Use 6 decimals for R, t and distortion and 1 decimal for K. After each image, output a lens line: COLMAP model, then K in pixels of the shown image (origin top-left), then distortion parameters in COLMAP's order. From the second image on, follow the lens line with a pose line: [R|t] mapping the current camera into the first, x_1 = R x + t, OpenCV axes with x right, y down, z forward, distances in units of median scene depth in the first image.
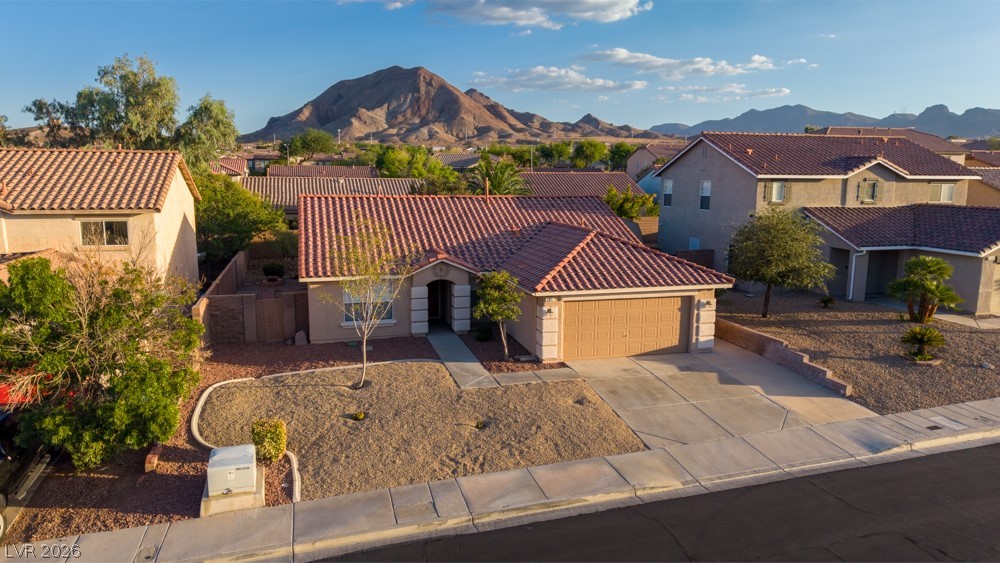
lens RADIAL K [[671.3, 0, 496.1], [0, 671.3, 277.4], [0, 0, 1]] dist [0.037874, -0.041346]
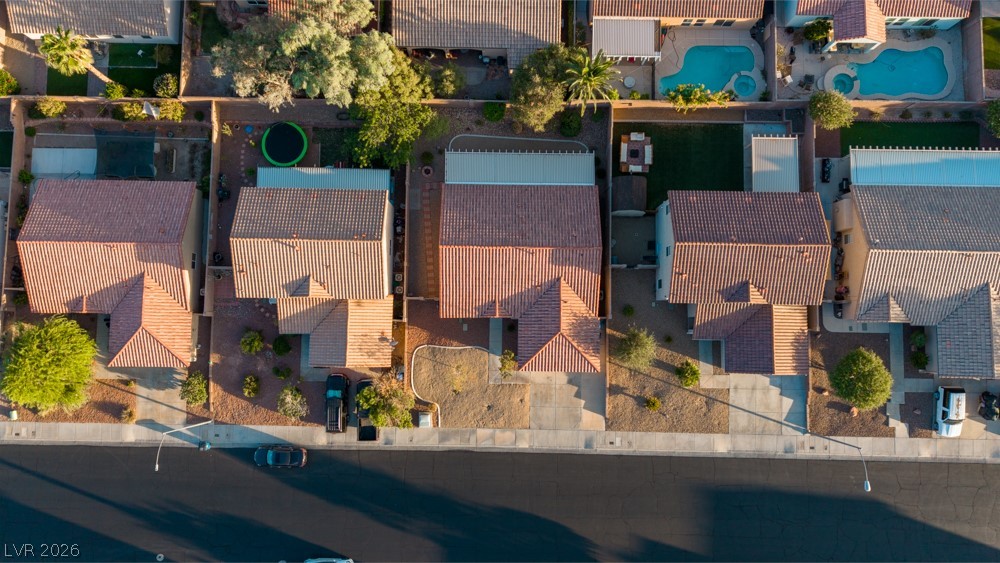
lens RADIAL K [[666.9, 0, 497.1], [0, 666.9, 280.1], [0, 0, 1]] dist [0.026218, -0.033026]
pose [[0.958605, 0.283378, -0.027821, -0.053550], [-0.041758, 0.236556, 0.970720, -2.526956], [0.281662, -0.929375, 0.238597, 0.594784]]
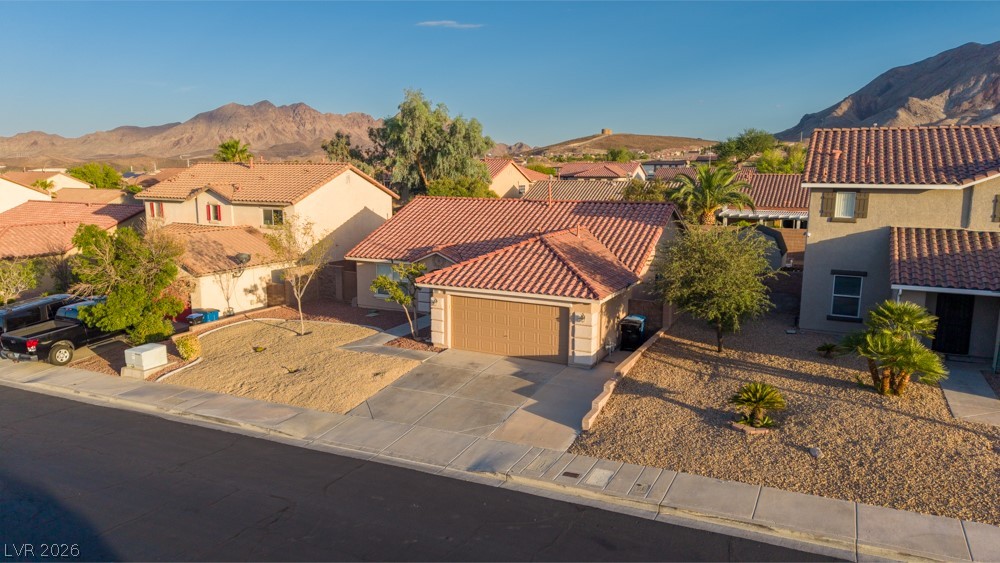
lens RADIAL K [[671.3, 0, 496.1], [0, 671.3, 277.4], [0, 0, 1]] dist [0.037874, -0.041346]
pose [[0.732370, 0.104244, -0.672880, 0.860806], [-0.103476, 0.993773, 0.041332, -0.045422], [0.672998, 0.039357, 0.738596, 0.205992]]
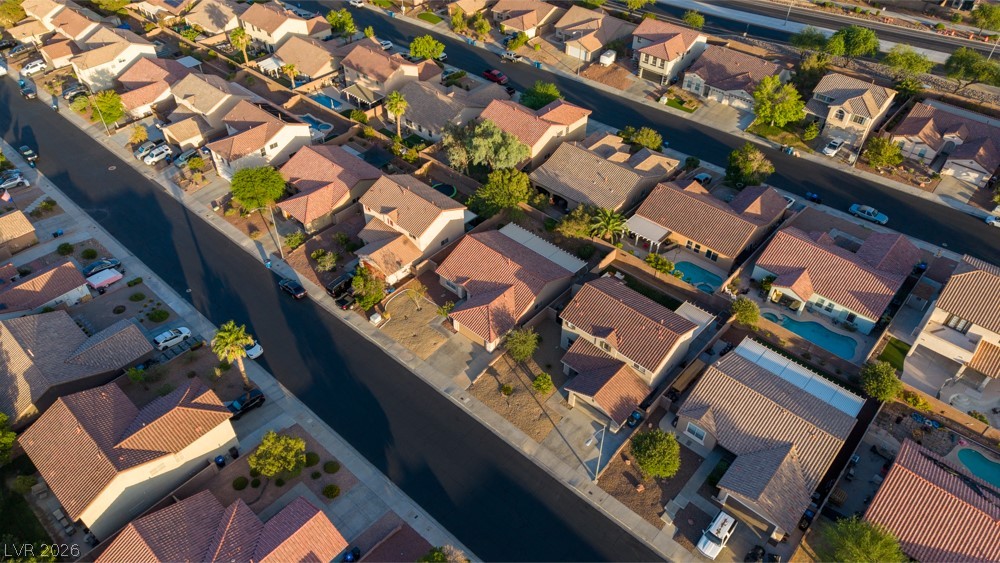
lens RADIAL K [[671.3, 0, 496.1], [0, 671.3, 277.4], [0, 0, 1]] dist [0.037874, -0.041346]
pose [[0.532704, 0.559613, -0.634870, 2.347830], [-0.133299, 0.796288, 0.590048, -2.285884], [0.835738, -0.229694, 0.498781, -0.621714]]
